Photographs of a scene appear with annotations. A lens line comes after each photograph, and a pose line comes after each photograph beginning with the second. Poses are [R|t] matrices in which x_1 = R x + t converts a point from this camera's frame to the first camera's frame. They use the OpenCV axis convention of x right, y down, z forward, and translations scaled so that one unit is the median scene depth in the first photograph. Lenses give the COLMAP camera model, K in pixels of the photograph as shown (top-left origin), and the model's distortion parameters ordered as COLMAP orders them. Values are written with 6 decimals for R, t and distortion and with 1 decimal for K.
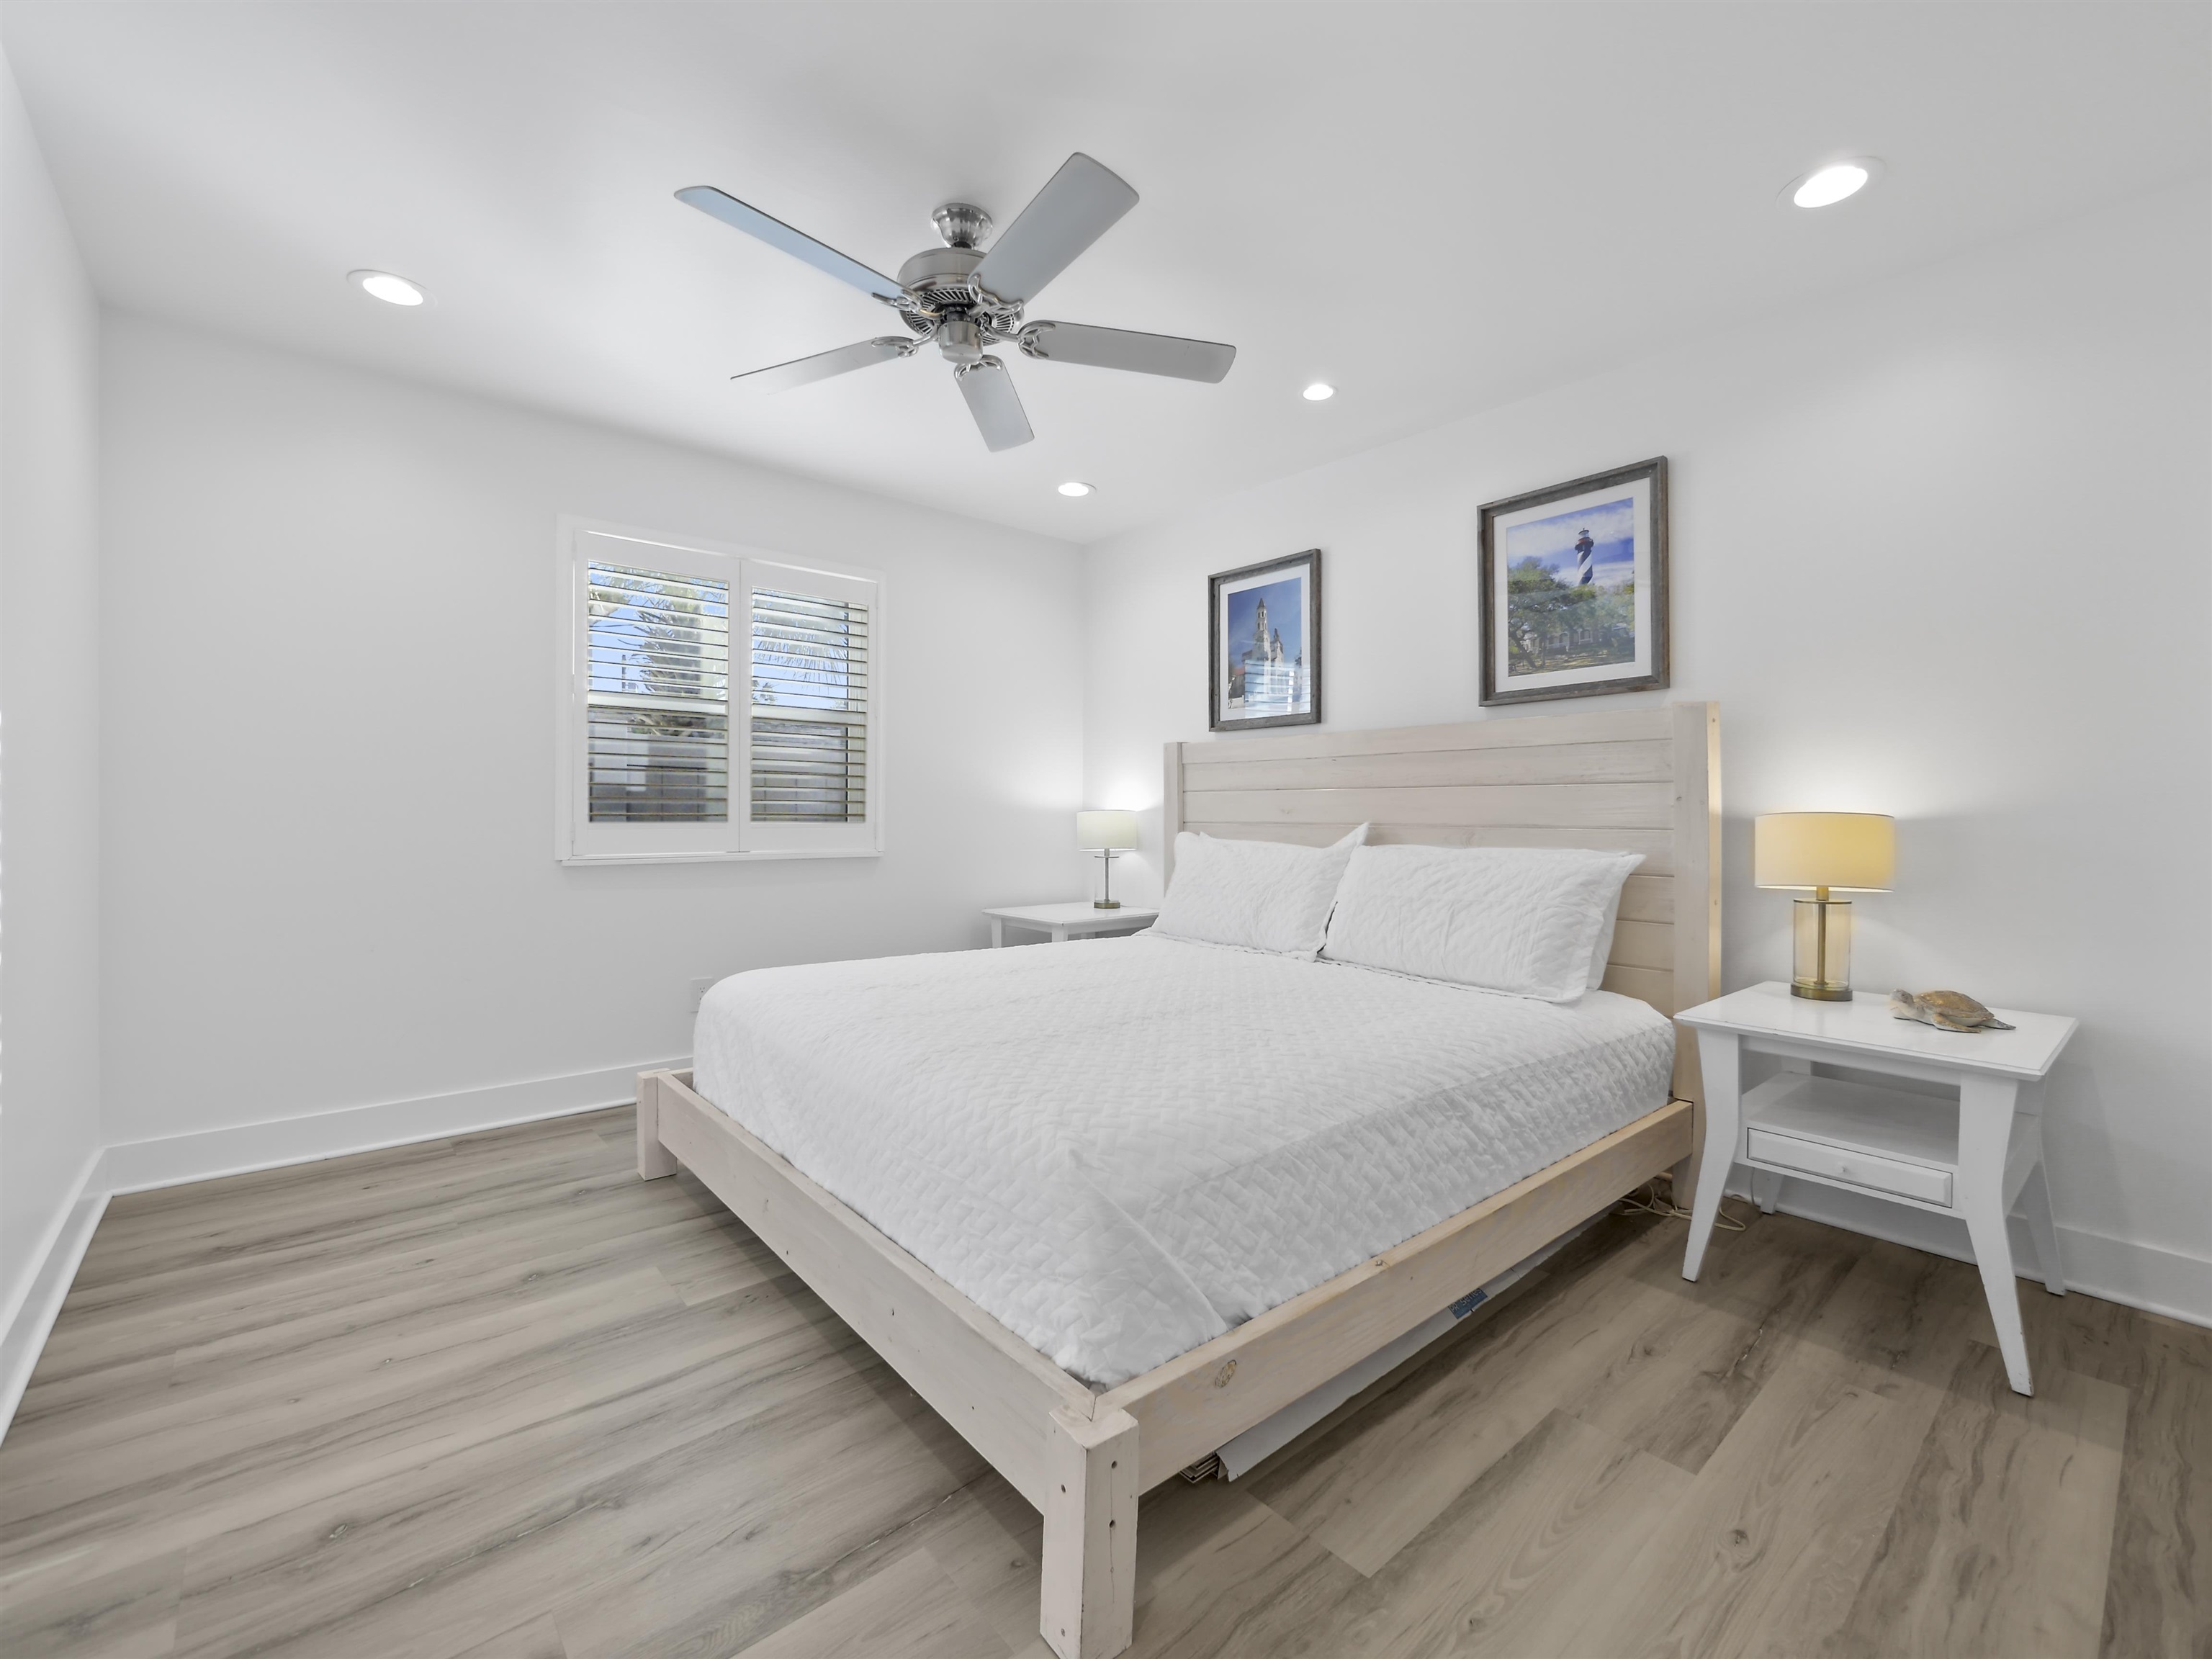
lens RADIAL K [[936.1, 0, 1093.2], [0, 936.1, 806.3], [0, 0, 1]] dist [-0.001902, 0.000425]
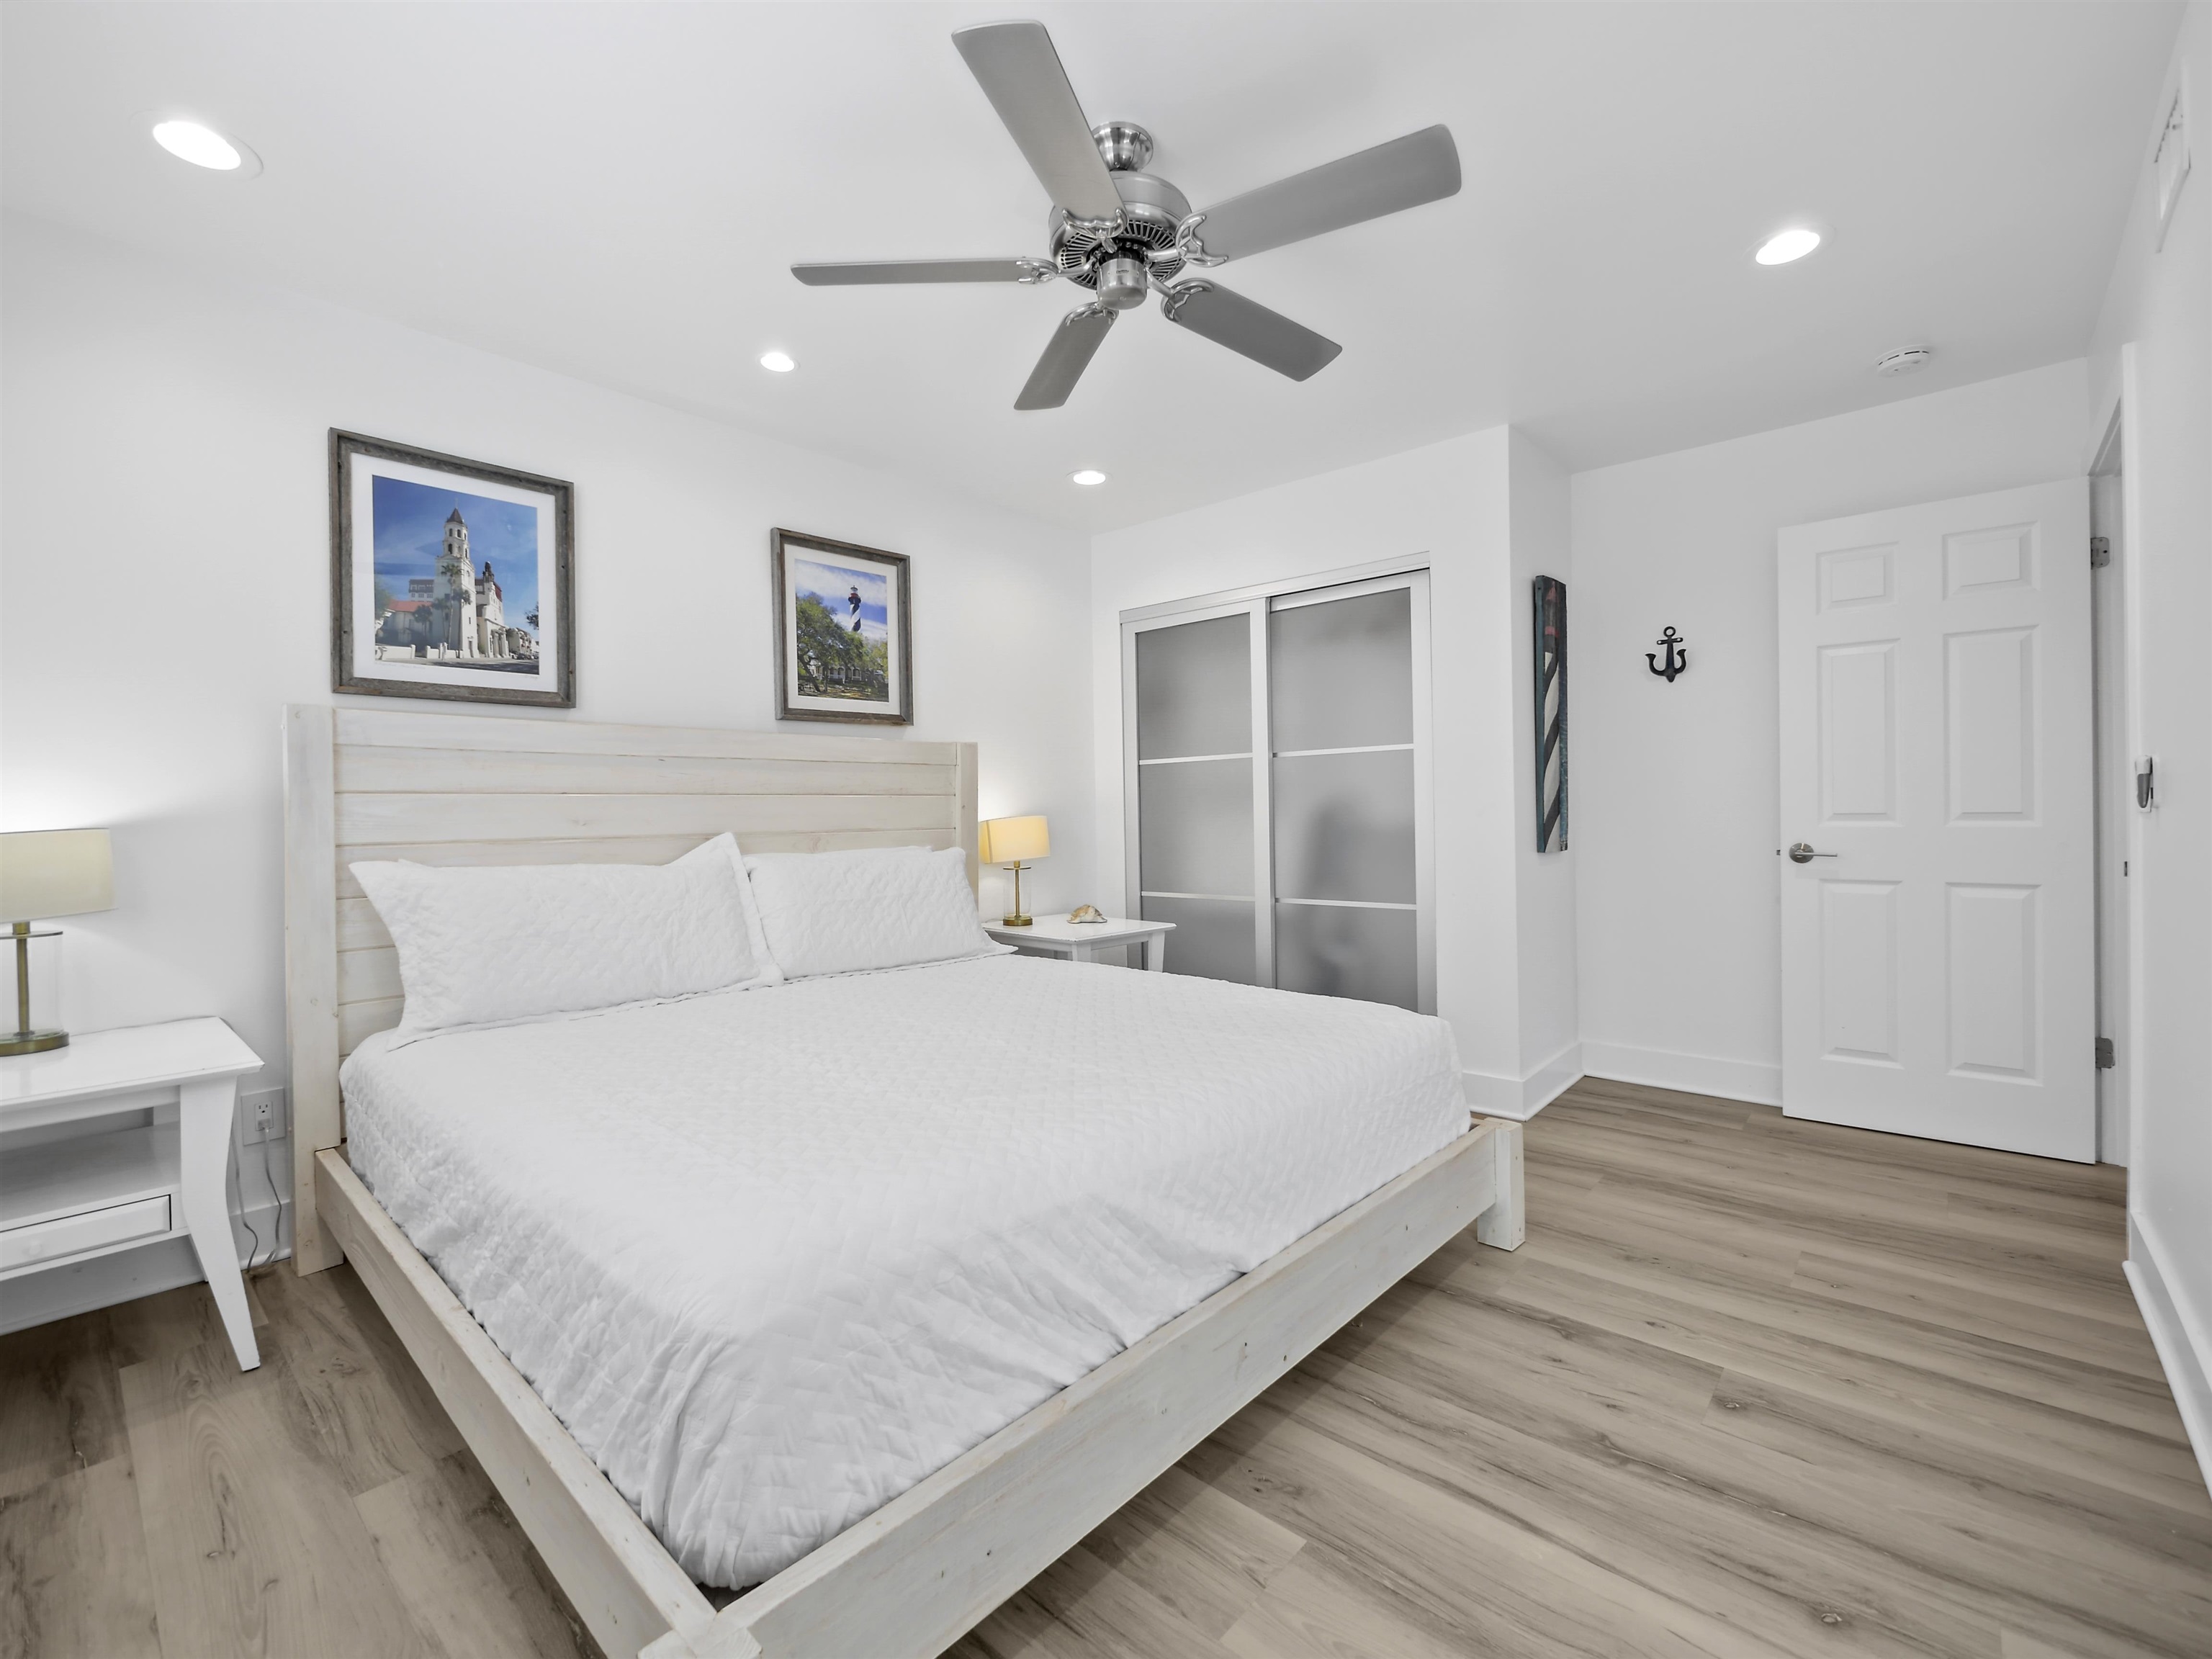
lens RADIAL K [[940.4, 0, 1110.8], [0, 940.4, 814.7], [0, 0, 1]] dist [-0.002833, 0.000222]
pose [[-0.123939, -0.006323, 0.992270, -0.741808], [0.006507, 0.999953, 0.007184, -0.004445], [-0.992269, 0.007347, -0.123892, 0.825512]]
